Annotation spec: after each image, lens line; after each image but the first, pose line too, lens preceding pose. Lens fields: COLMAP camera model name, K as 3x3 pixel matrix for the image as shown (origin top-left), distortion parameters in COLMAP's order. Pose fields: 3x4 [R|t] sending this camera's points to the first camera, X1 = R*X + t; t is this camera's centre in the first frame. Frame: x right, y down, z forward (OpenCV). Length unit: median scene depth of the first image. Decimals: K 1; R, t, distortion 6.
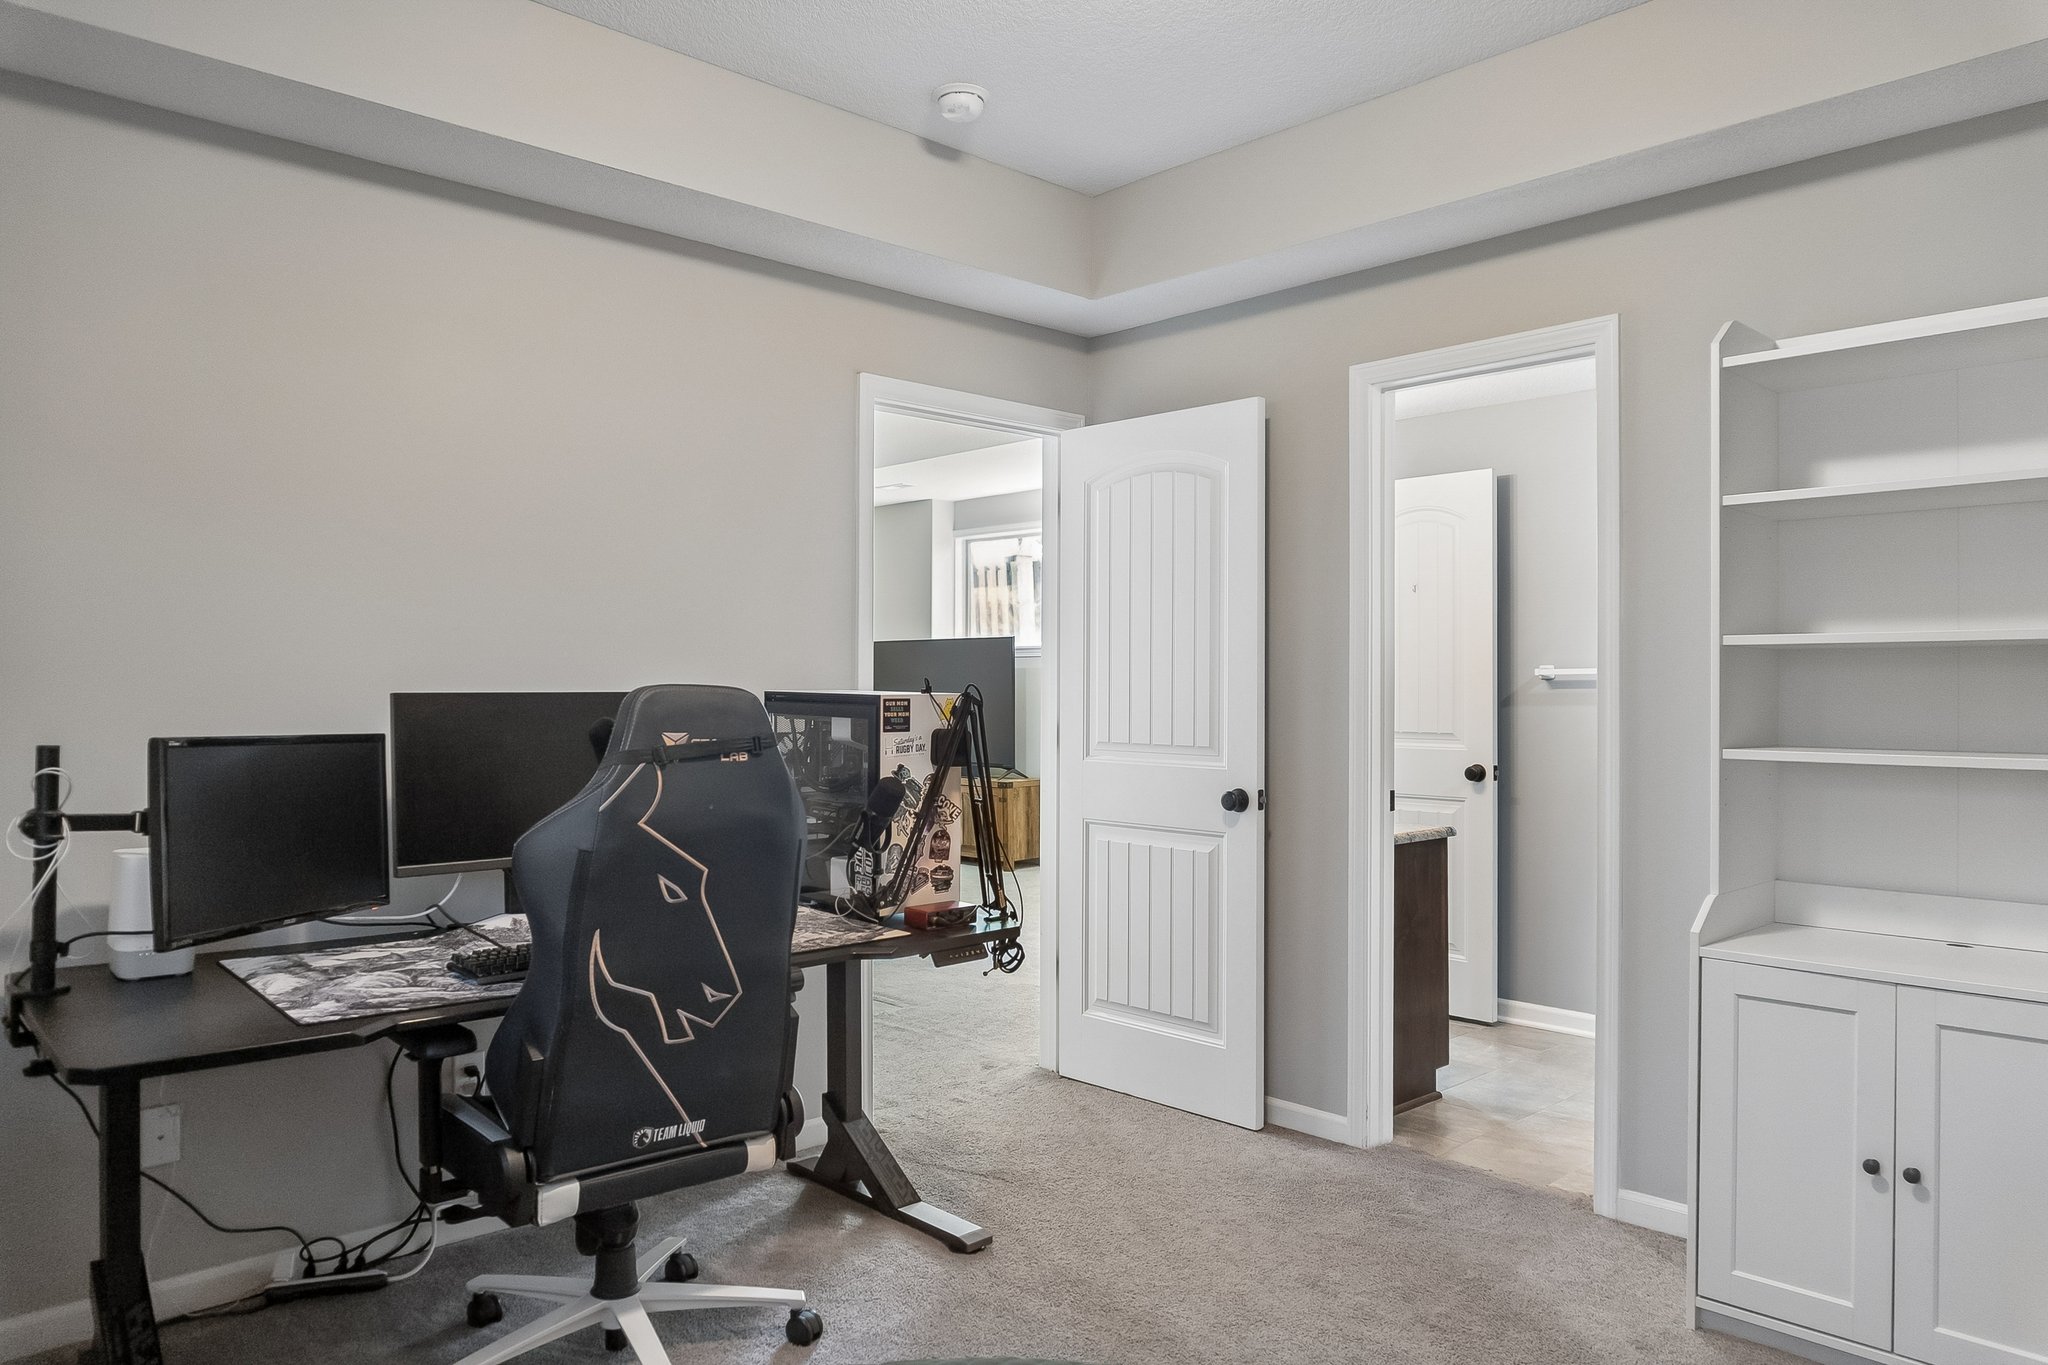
lens RADIAL K [[1385.0, 0, 1026.2], [0, 1385.0, 678.9], [0, 0, 1]] dist [-0.026135, 0.002586]
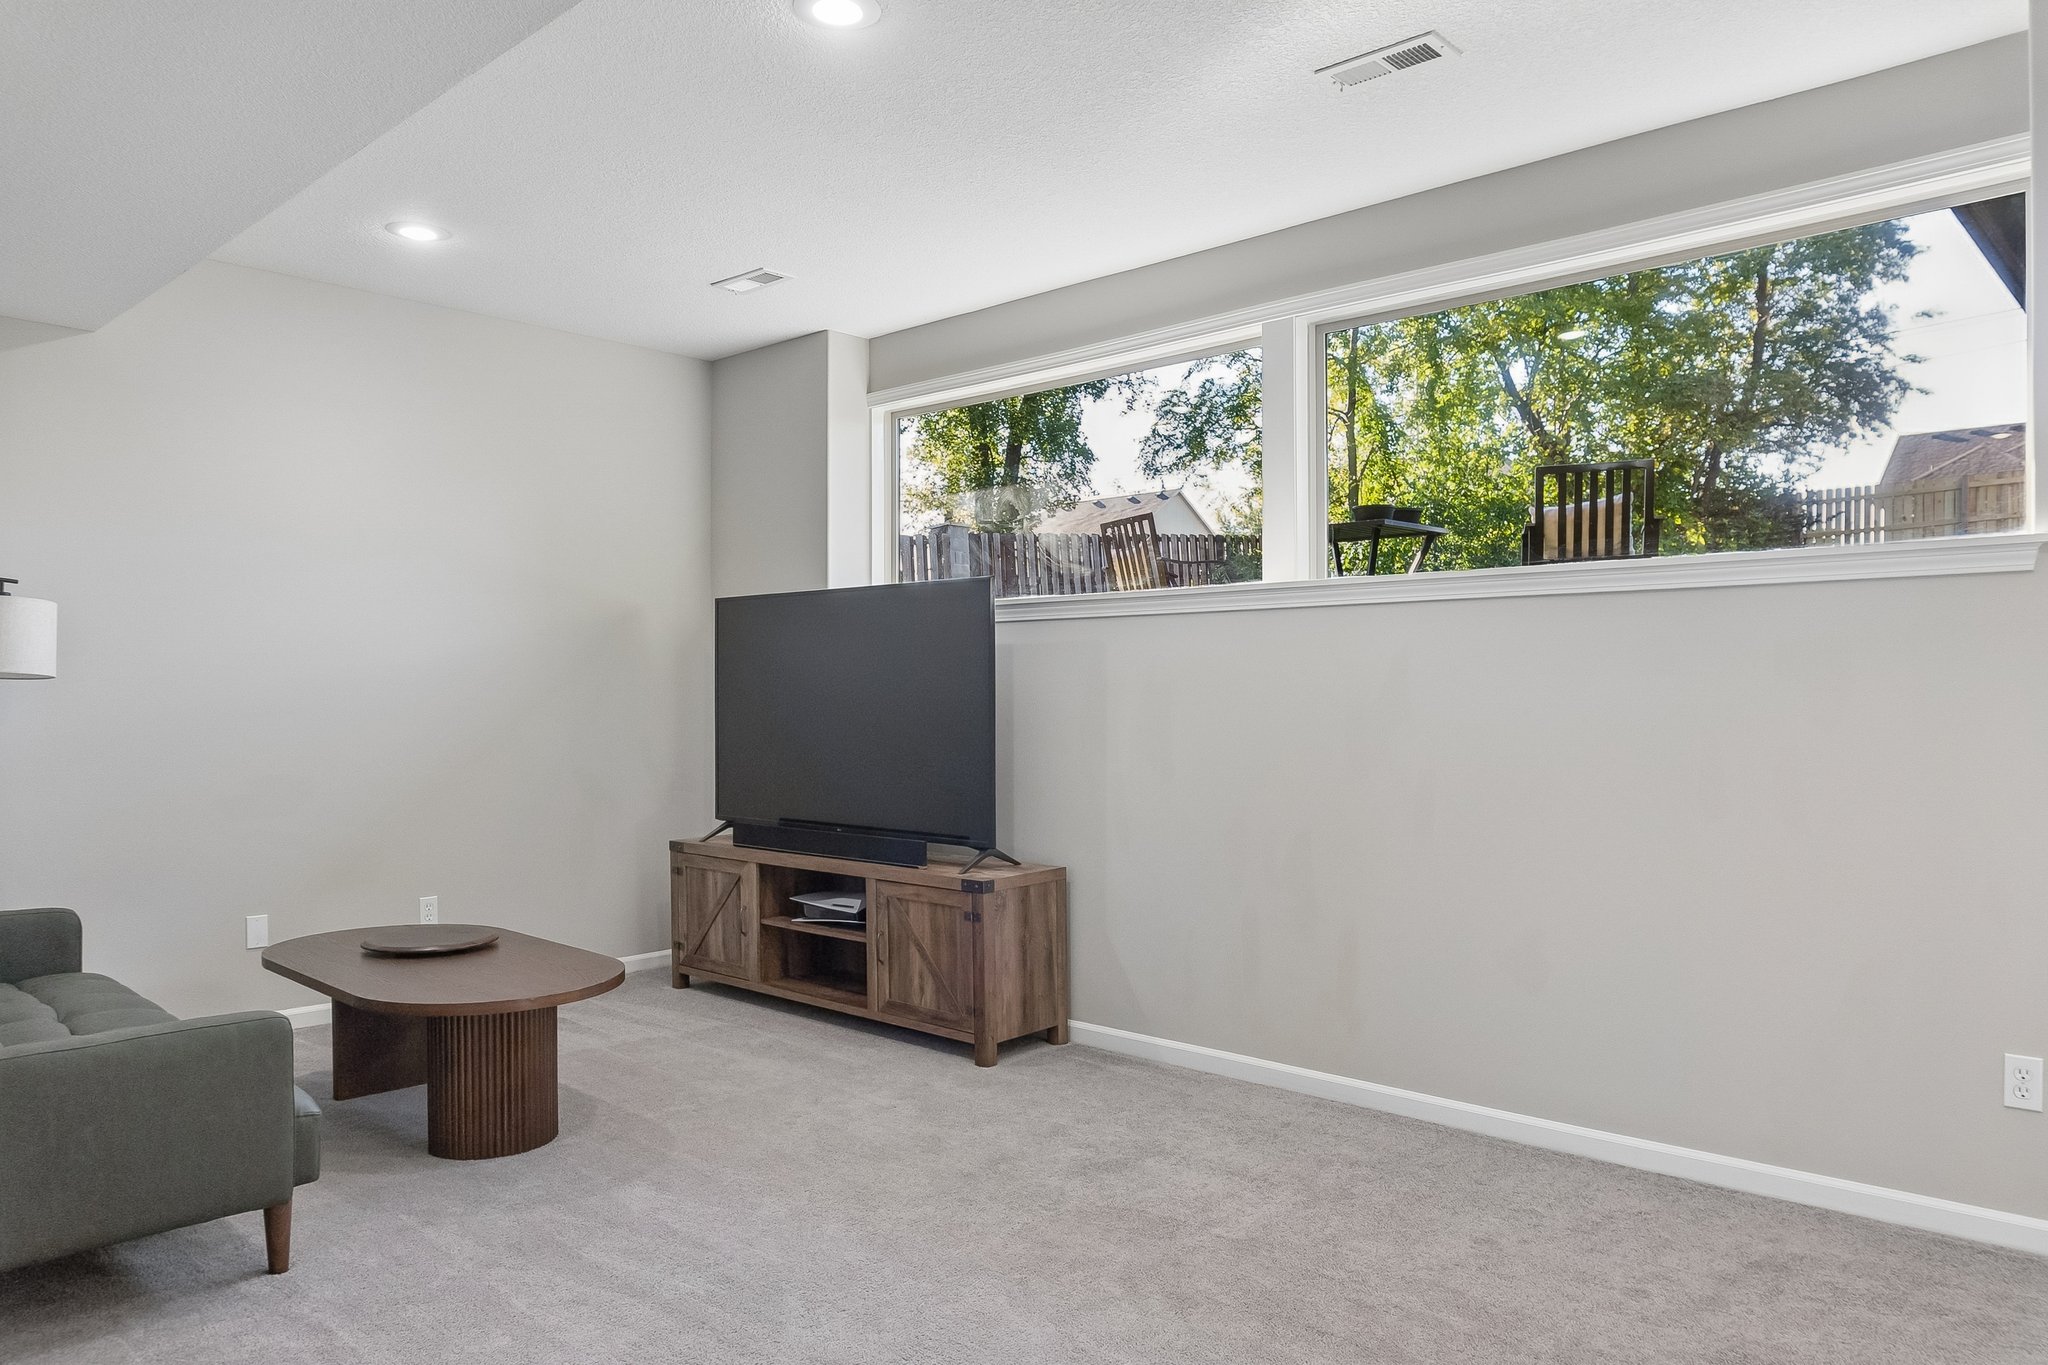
lens RADIAL K [[1385.0, 0, 1024.9], [0, 1385.0, 682.4], [0, 0, 1]] dist [-0.026135, 0.002586]
pose [[0.998271, -0.005207, 0.058554, -0.025124], [0.004508, 0.999917, 0.012061, -0.000325], [-0.058612, -0.011776, 0.998211, 0.485397]]
